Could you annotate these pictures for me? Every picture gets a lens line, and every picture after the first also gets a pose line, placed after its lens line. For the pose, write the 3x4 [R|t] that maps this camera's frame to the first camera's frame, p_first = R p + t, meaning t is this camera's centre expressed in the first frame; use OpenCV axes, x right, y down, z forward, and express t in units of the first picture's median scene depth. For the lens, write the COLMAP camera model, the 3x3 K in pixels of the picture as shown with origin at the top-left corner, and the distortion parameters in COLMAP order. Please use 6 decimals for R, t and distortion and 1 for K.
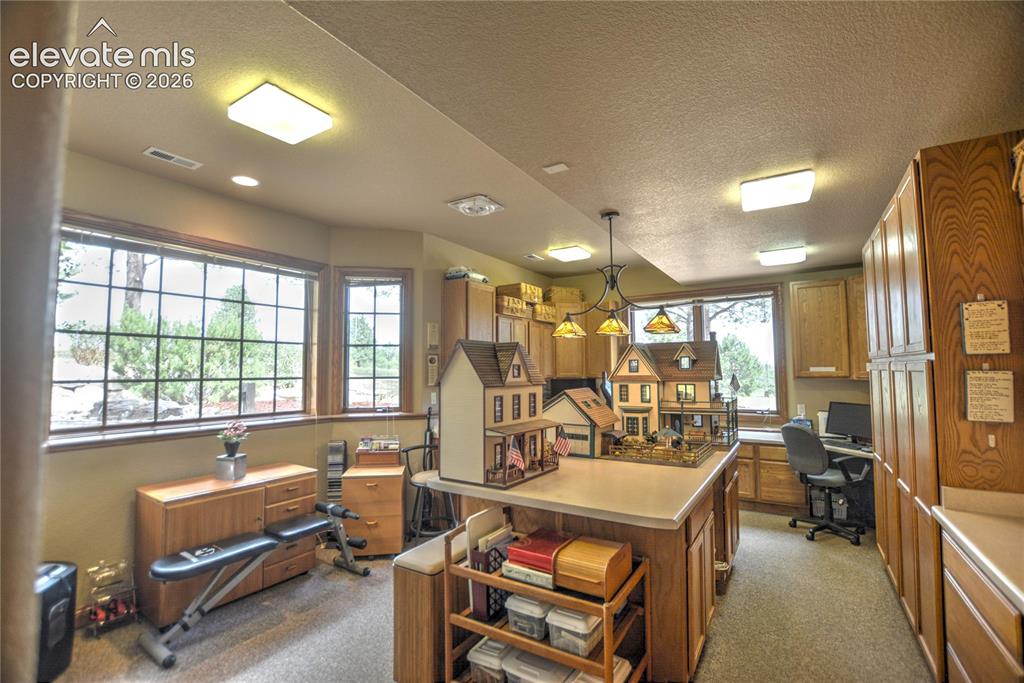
lens RADIAL K [[460.4, 0, 512.0], [0, 460.4, 347.4], [0, 0, 1]] dist [-0.001632, -0.000191]
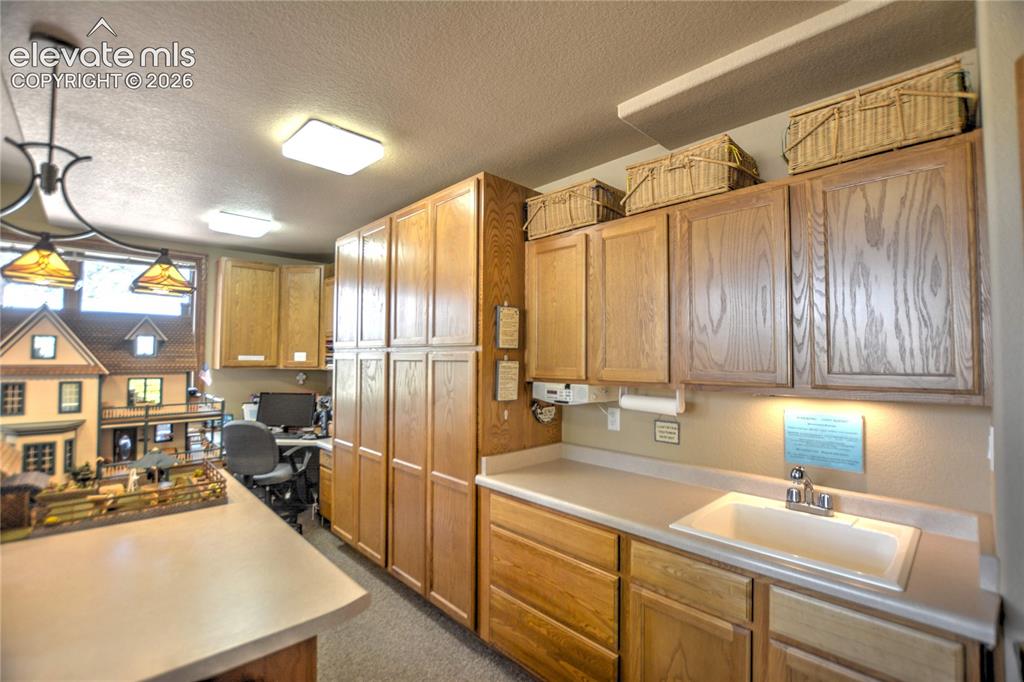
lens RADIAL K [[460.4, 0, 512.0], [0, 460.4, 346.9], [0, 0, 1]] dist [-0.001632, -0.000191]
pose [[0.259161, 0.037084, 0.965122, -0.113391], [-0.058163, 0.998048, -0.022731, 0.020676], [-0.964081, -0.050243, 0.260812, 0.341201]]
